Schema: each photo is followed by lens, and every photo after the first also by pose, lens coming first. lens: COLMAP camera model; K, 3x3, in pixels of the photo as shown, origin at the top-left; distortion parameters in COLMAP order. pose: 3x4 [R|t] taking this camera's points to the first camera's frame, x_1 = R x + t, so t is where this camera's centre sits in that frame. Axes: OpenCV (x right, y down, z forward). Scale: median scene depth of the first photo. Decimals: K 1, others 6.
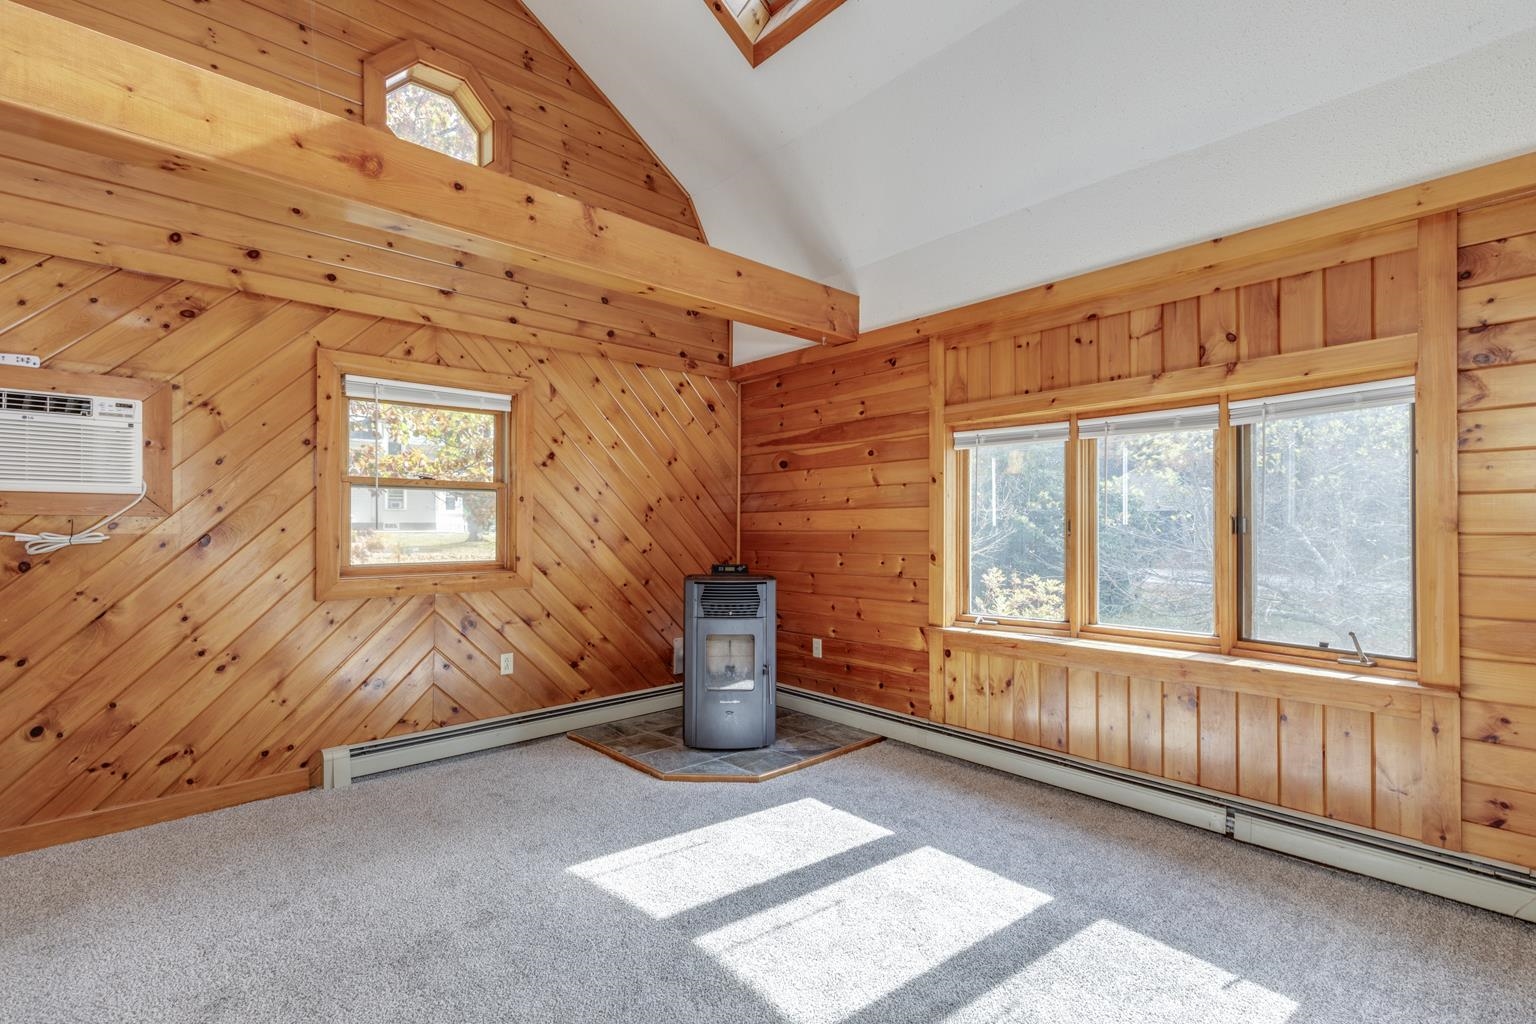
lens RADIAL K [[679.8, 0, 763.1], [0, 679.8, 526.7], [0, 0, 1]] dist [0.010007, -0.002740]
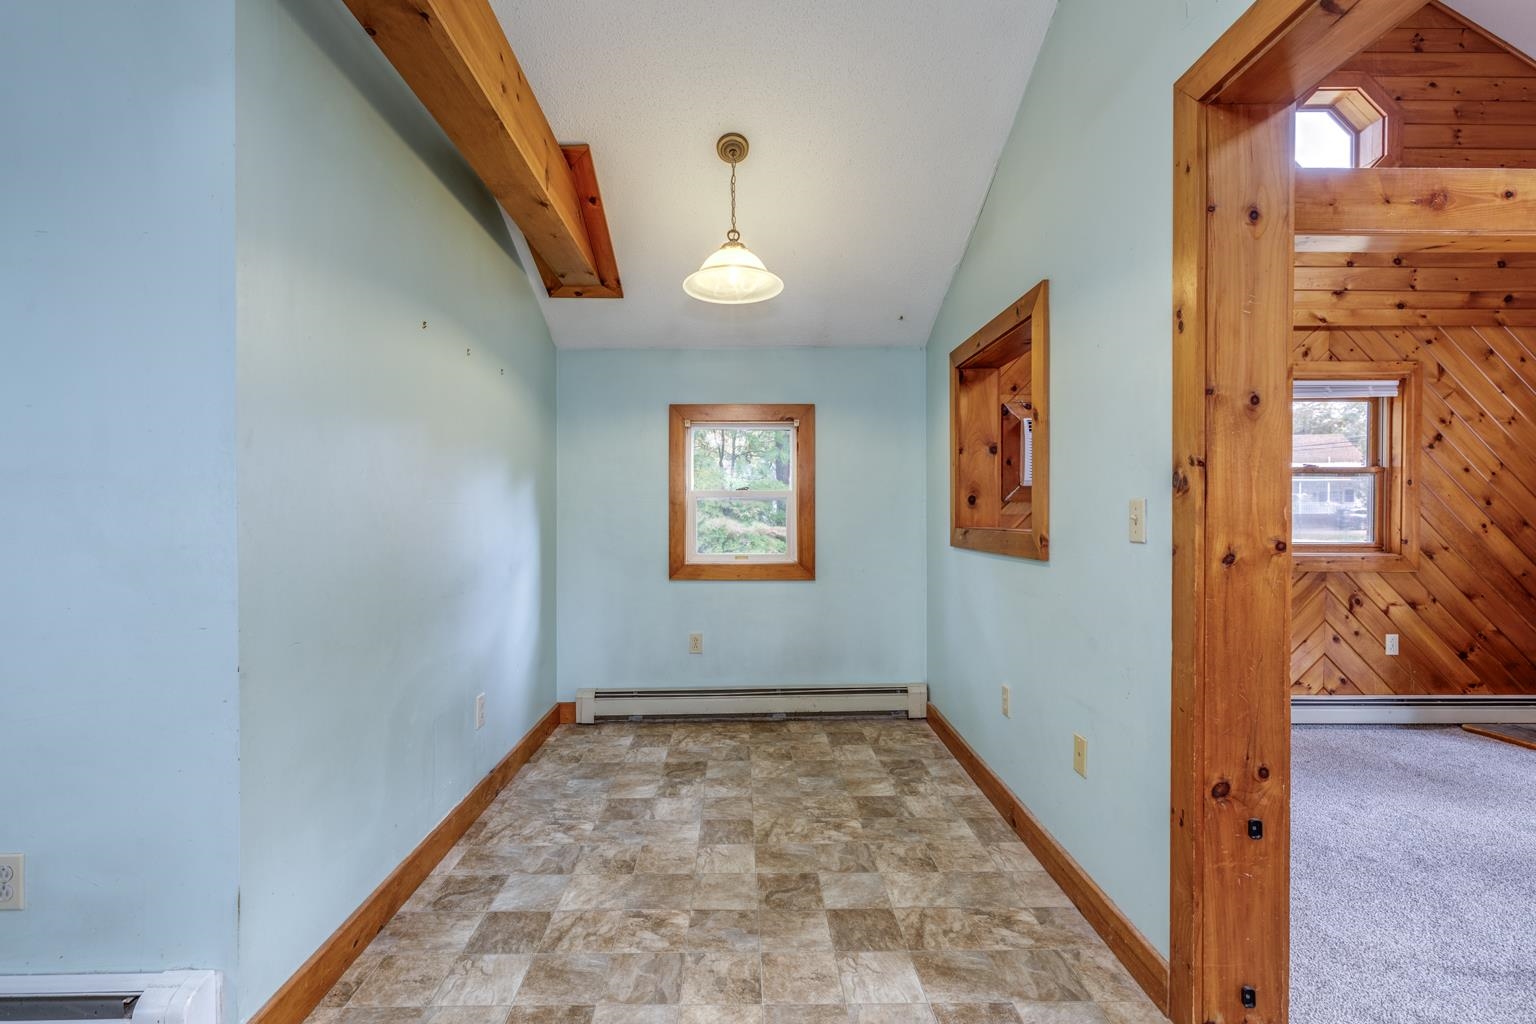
lens RADIAL K [[679.8, 0, 773.4], [0, 679.8, 523.3], [0, 0, 1]] dist [0.010007, -0.002740]
pose [[0.749607, -0.000497, -0.661883, -0.408753], [0.001051, 0.999999, 0.000440, 0.019402], [0.661882, -0.001025, 0.749607, -0.395526]]
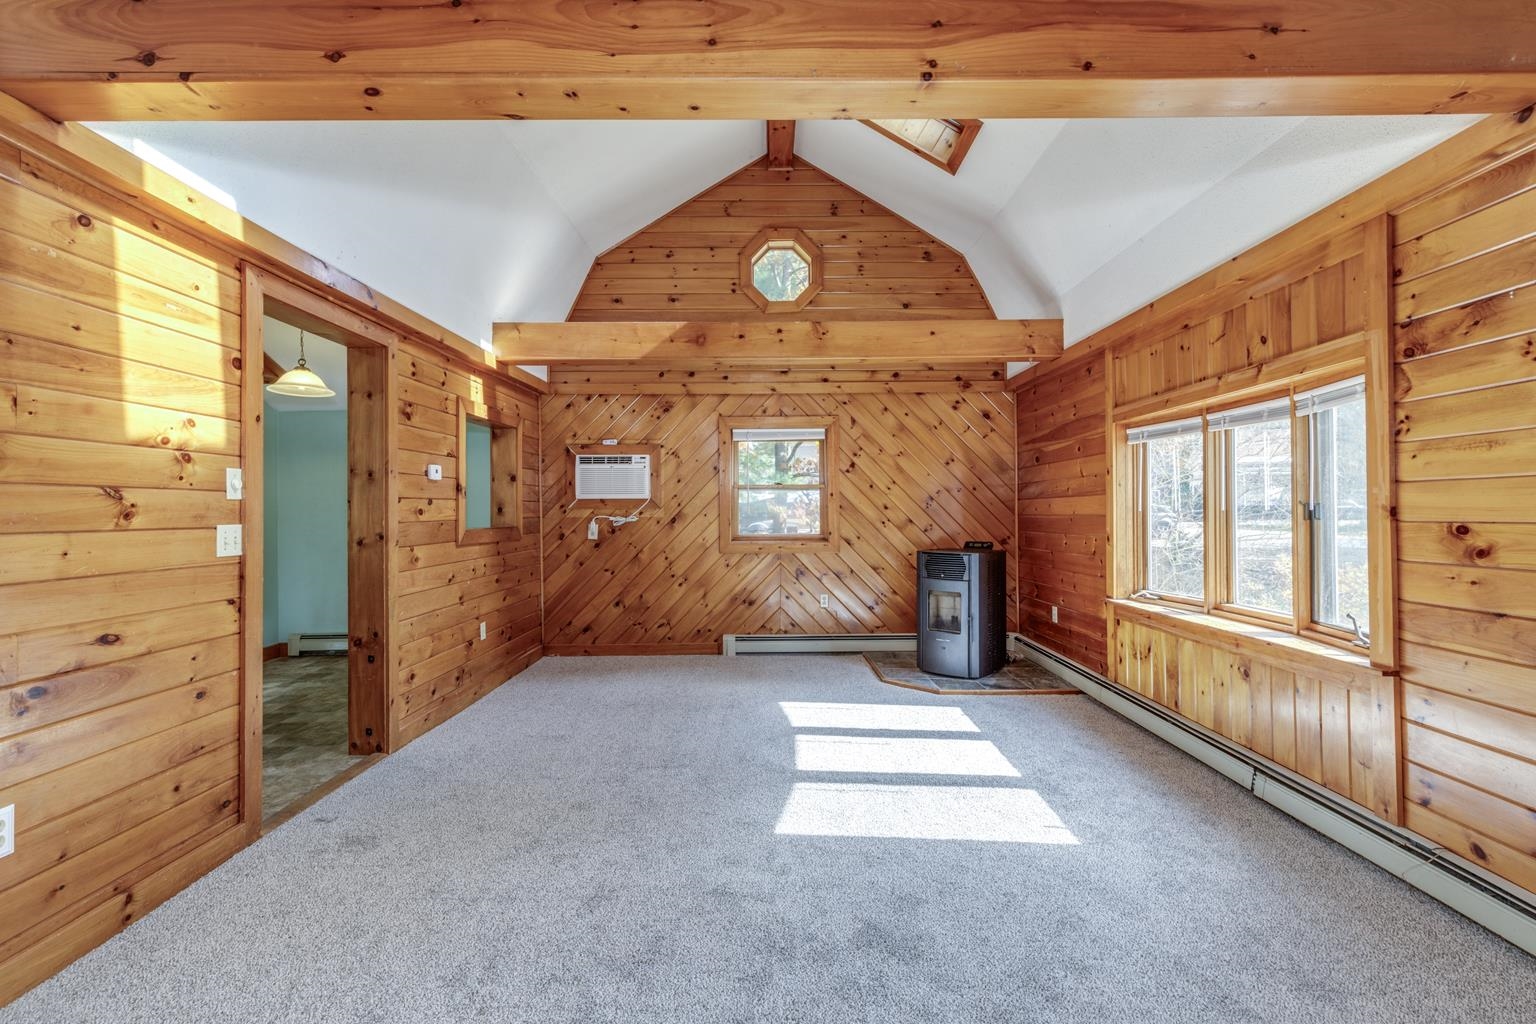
lens RADIAL K [[679.8, 0, 775.7], [0, 679.8, 502.7], [0, 0, 1]] dist [0.010007, -0.002740]
pose [[0.747299, -0.011543, -0.664388, 0.598580], [0.005368, 0.999921, -0.011335, -0.005977], [0.664467, 0.004904, 0.747302, -0.243188]]
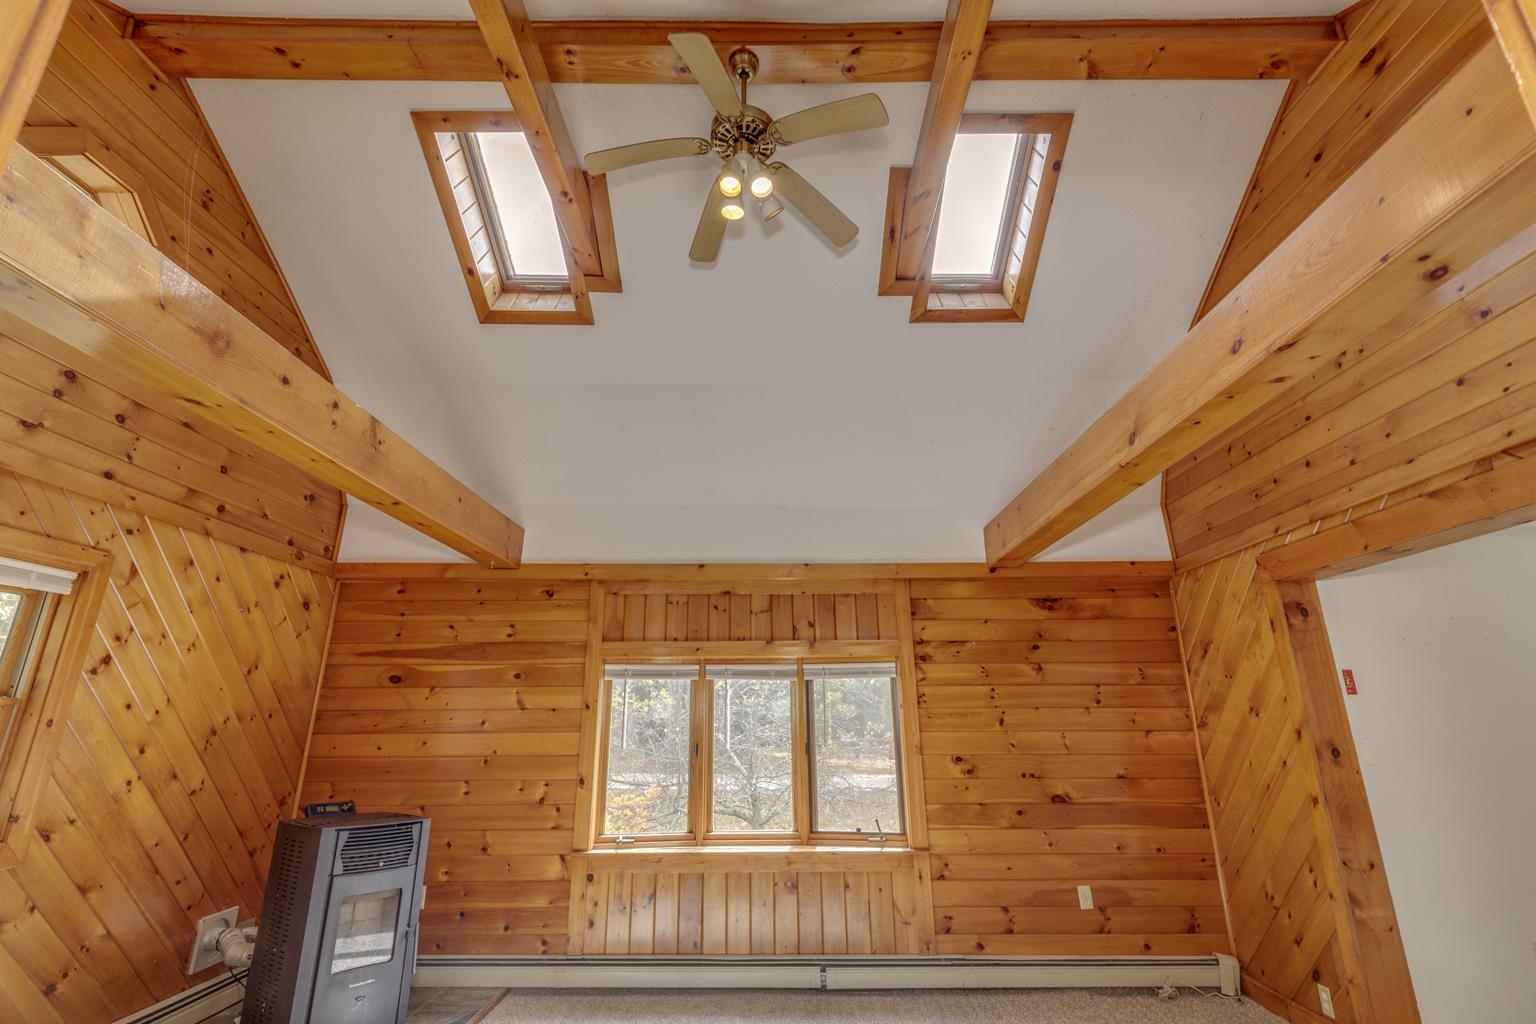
lens RADIAL K [[705.8, 0, 764.3], [0, 705.8, 508.5], [0, 0, 1]] dist [0.002208, 0.000880]
pose [[0.686083, 0.213812, 0.695395, -0.422431], [0.002551, 0.955126, -0.296188, -0.035796], [-0.727519, 0.204983, 0.654750, -0.033425]]
